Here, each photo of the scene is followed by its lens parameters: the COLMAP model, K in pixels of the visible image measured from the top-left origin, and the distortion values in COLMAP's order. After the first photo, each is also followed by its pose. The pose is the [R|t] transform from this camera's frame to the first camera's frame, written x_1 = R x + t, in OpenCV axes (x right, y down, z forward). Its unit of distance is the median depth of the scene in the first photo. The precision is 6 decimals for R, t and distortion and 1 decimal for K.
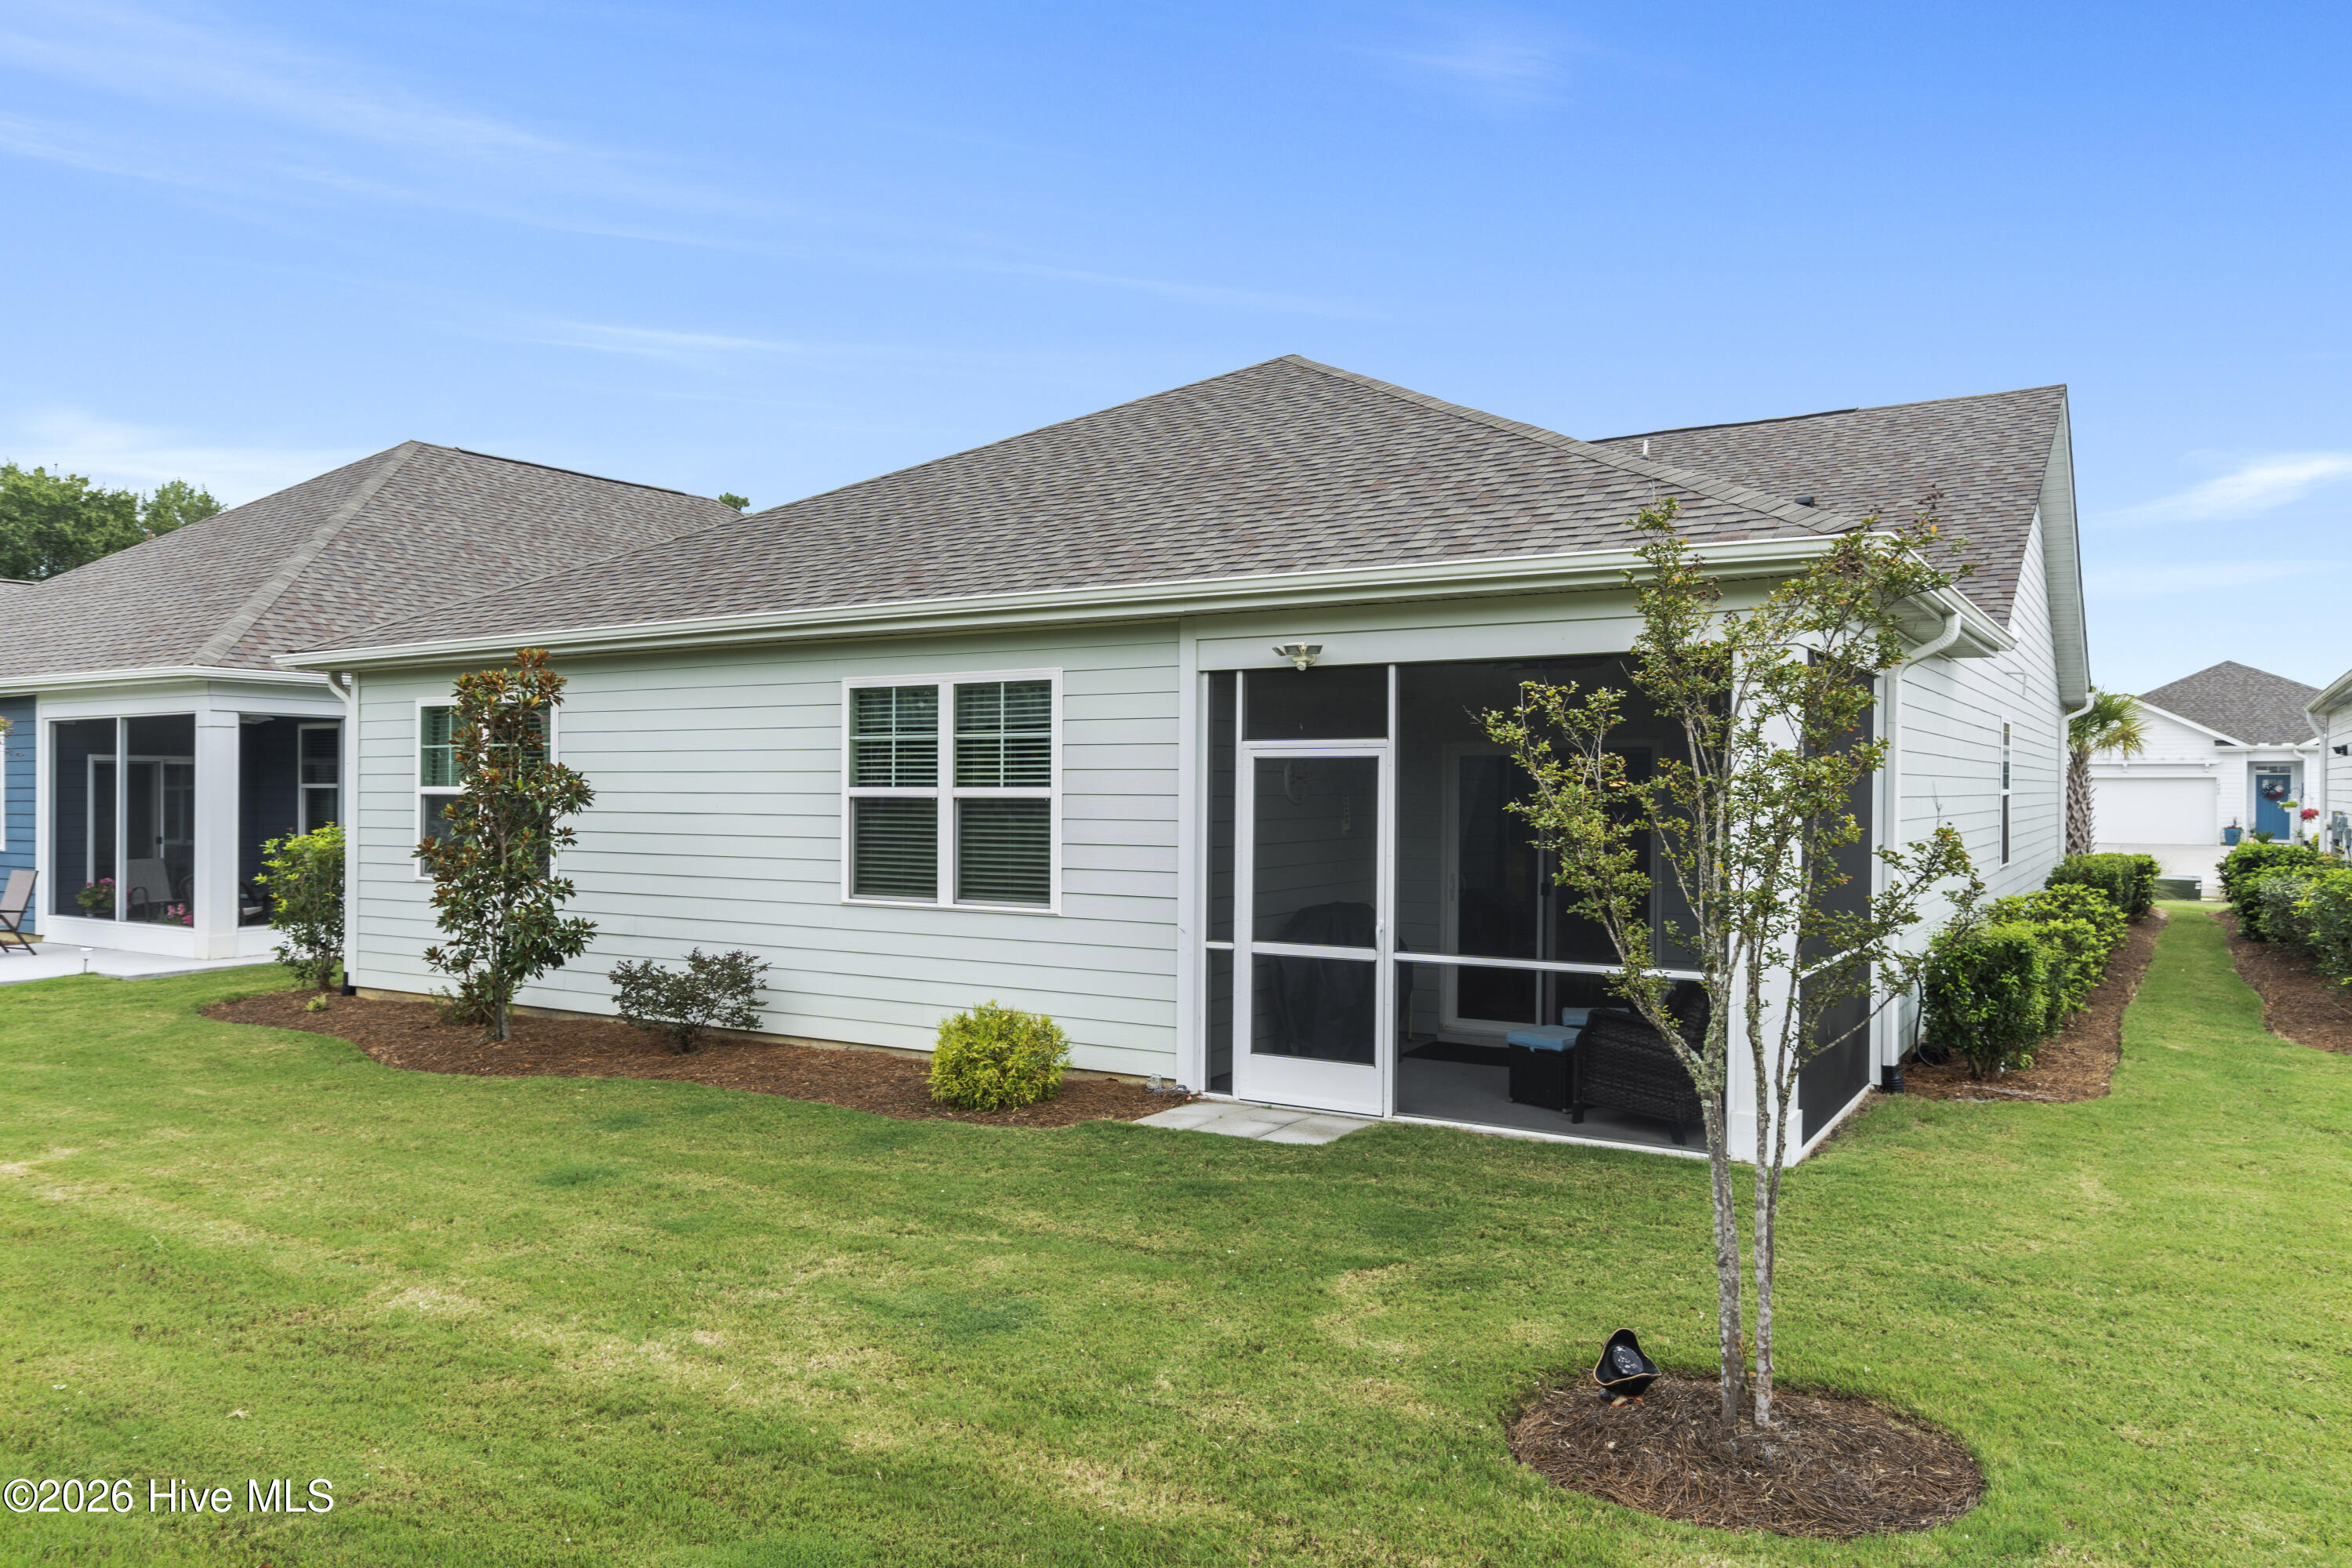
lens RADIAL K [[1622.1, 0, 1168.0], [0, 1622.1, 774.7], [0, 0, 1]] dist [0.005971, 0.009659]
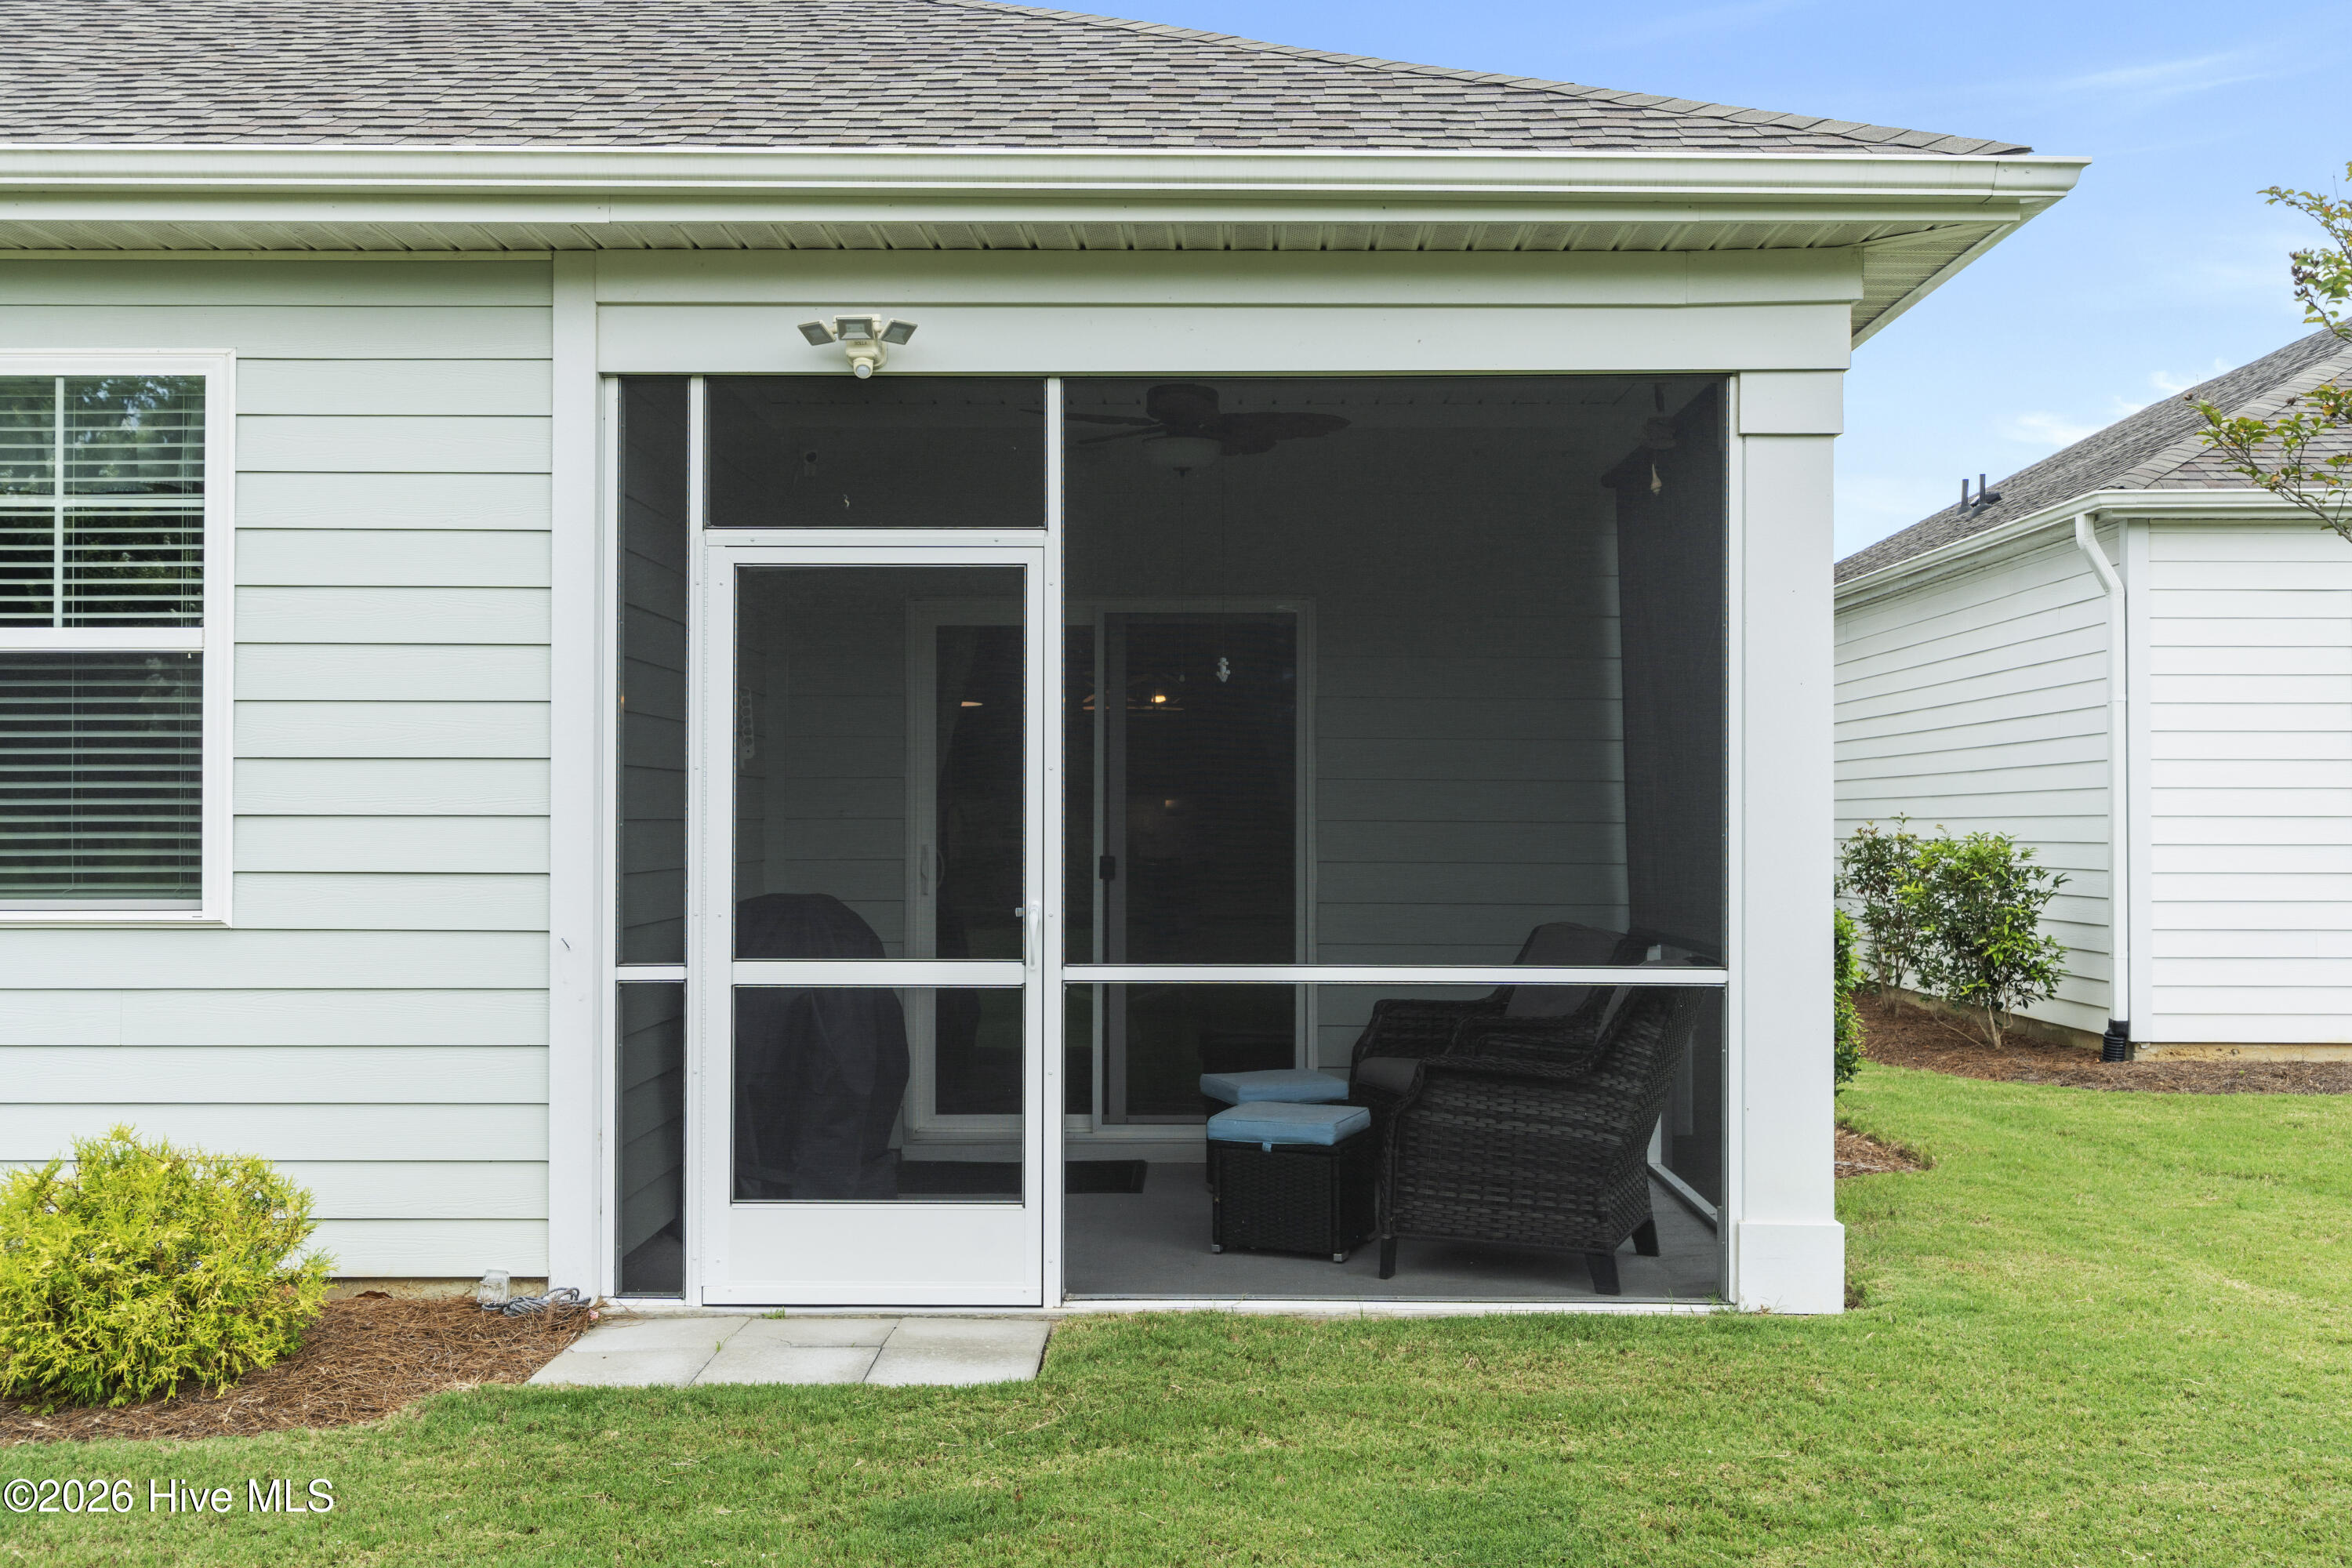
lens RADIAL K [[2327.1, 0, 1184.5], [0, 2327.1, 794.7], [0, 0, 1]] dist [-0.013649, 0.000000]
pose [[0.851921, 0.001718, 0.523668, -0.183886], [-0.004295, 0.999984, 0.003708, 0.051686], [-0.523653, -0.005408, 0.851914, 0.362512]]
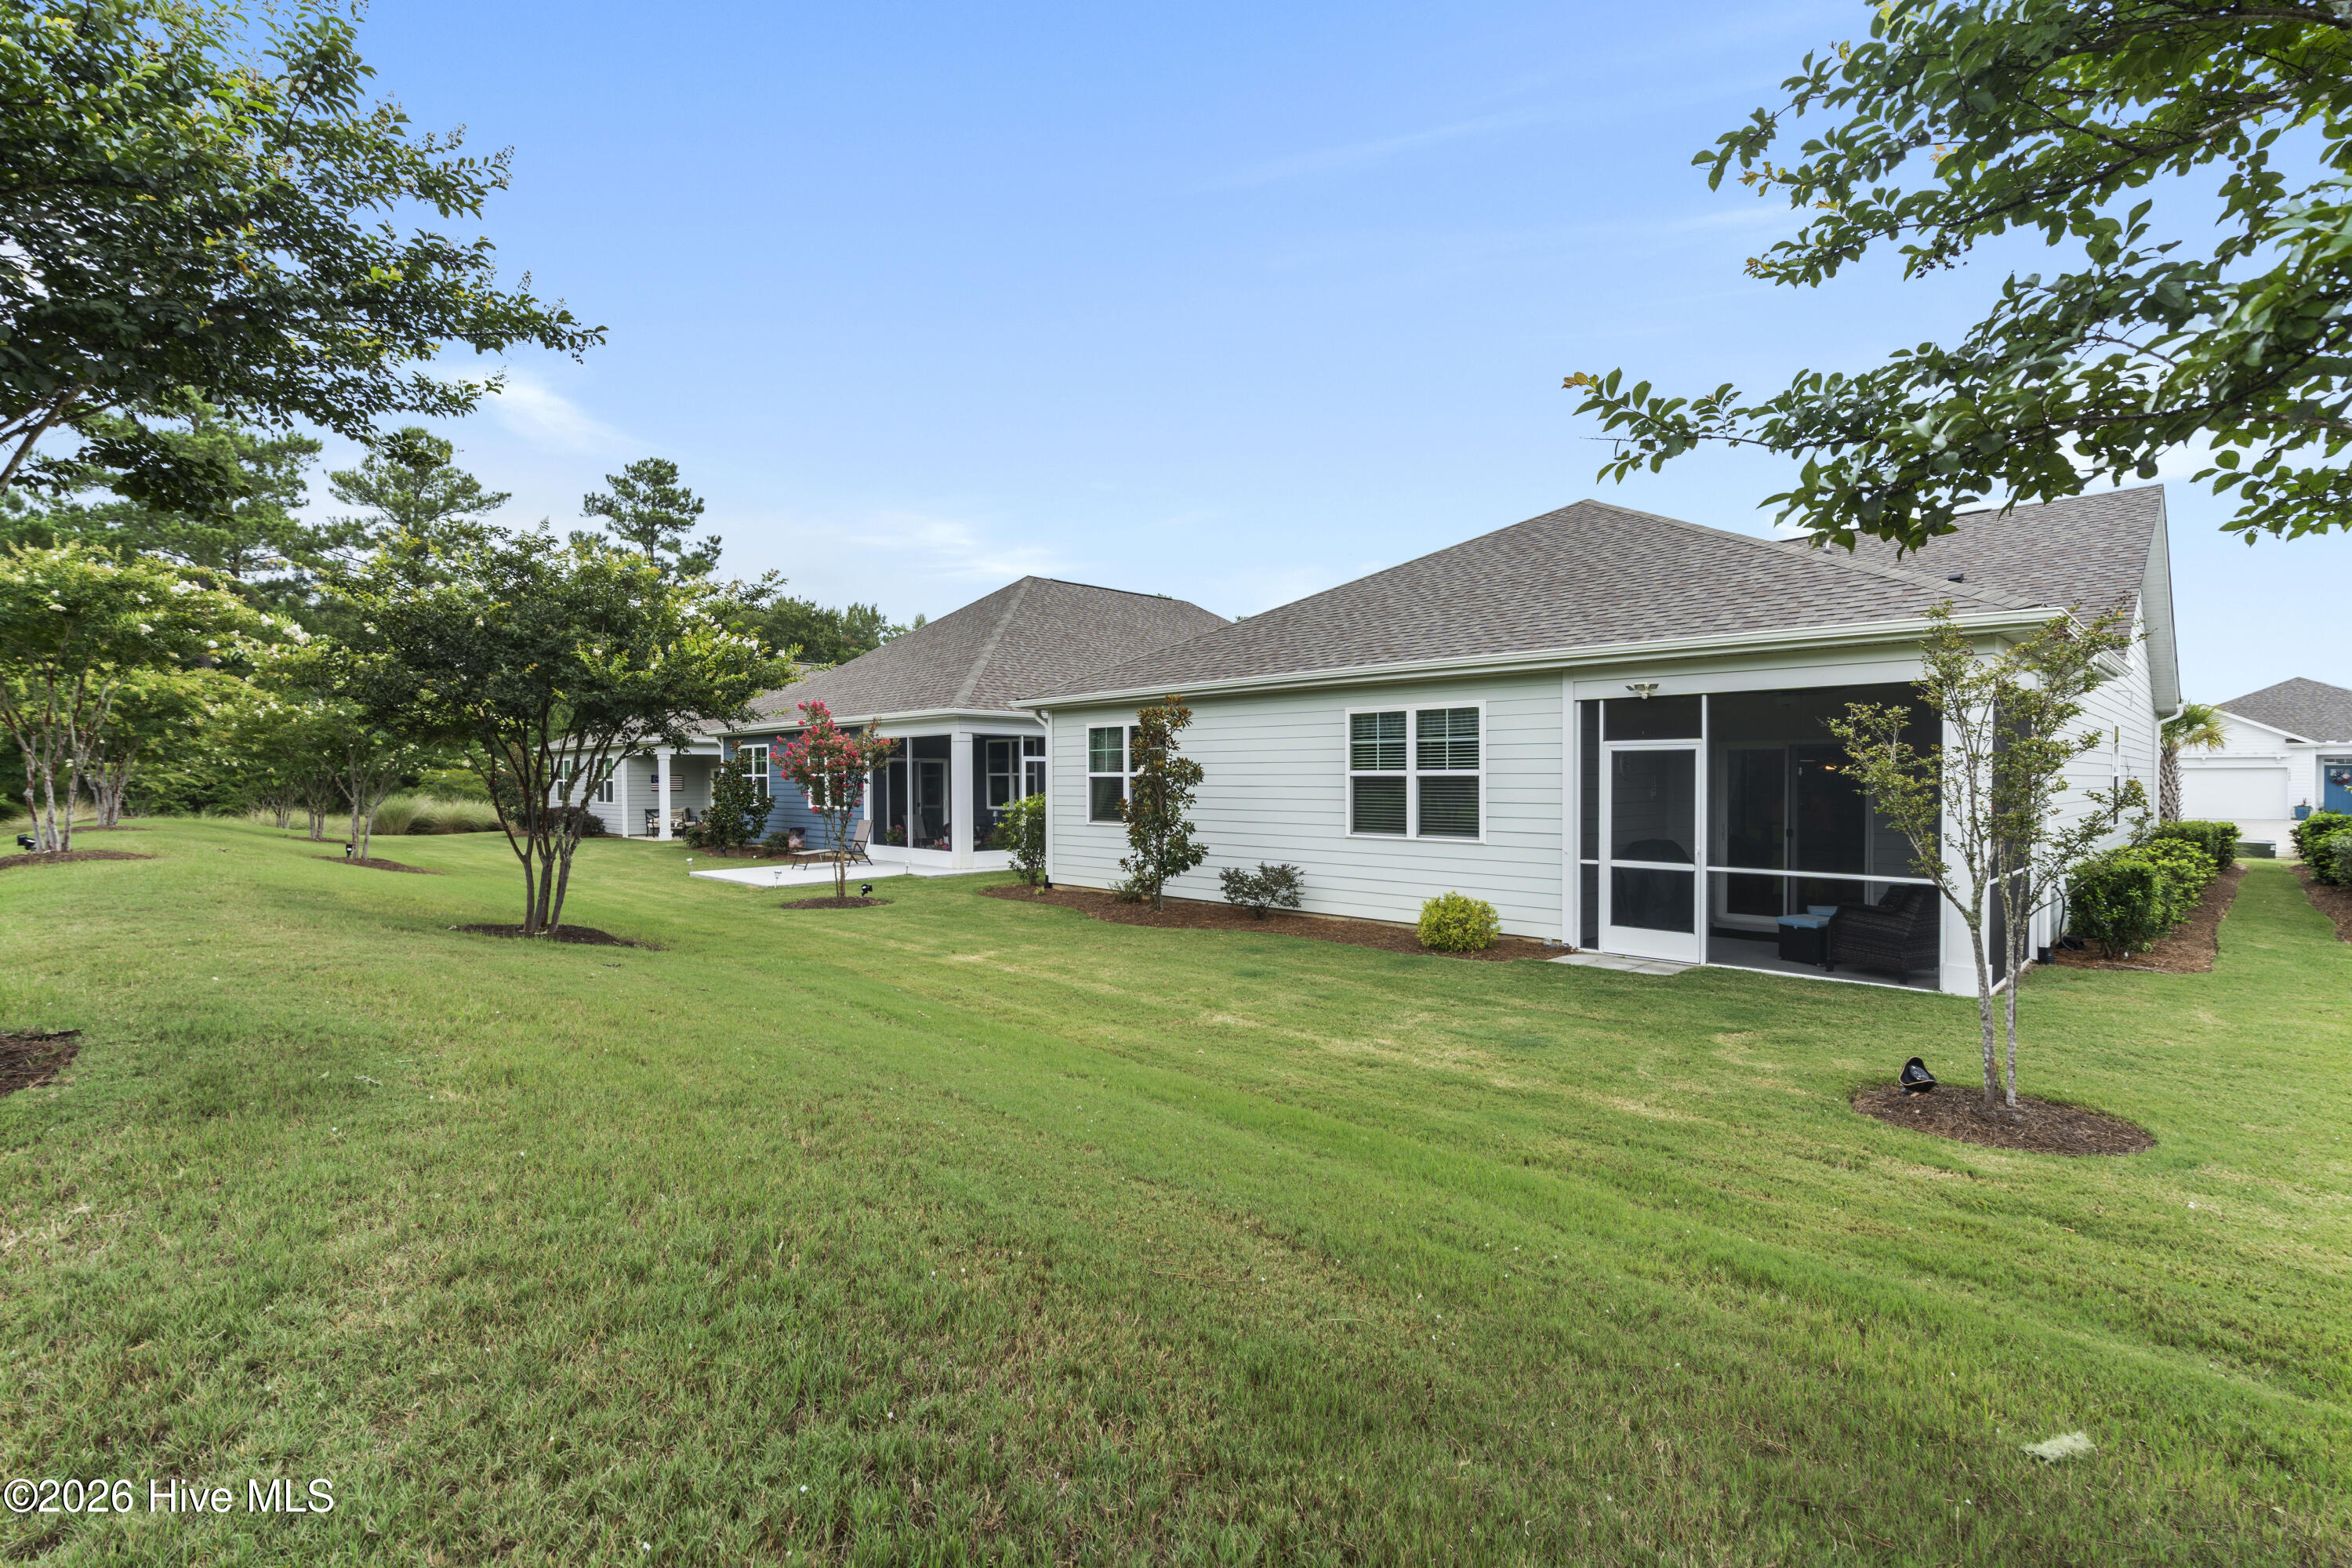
lens RADIAL K [[1063.0, 0, 1181.2], [0, 1063.0, 774.6], [0, 0, 1]] dist [-0.003260, 0.001948]
pose [[0.972968, -0.003062, -0.230922, -0.126879], [0.003886, 0.999988, 0.003111, 0.008803], [0.230909, -0.003924, 0.972967, -0.180488]]
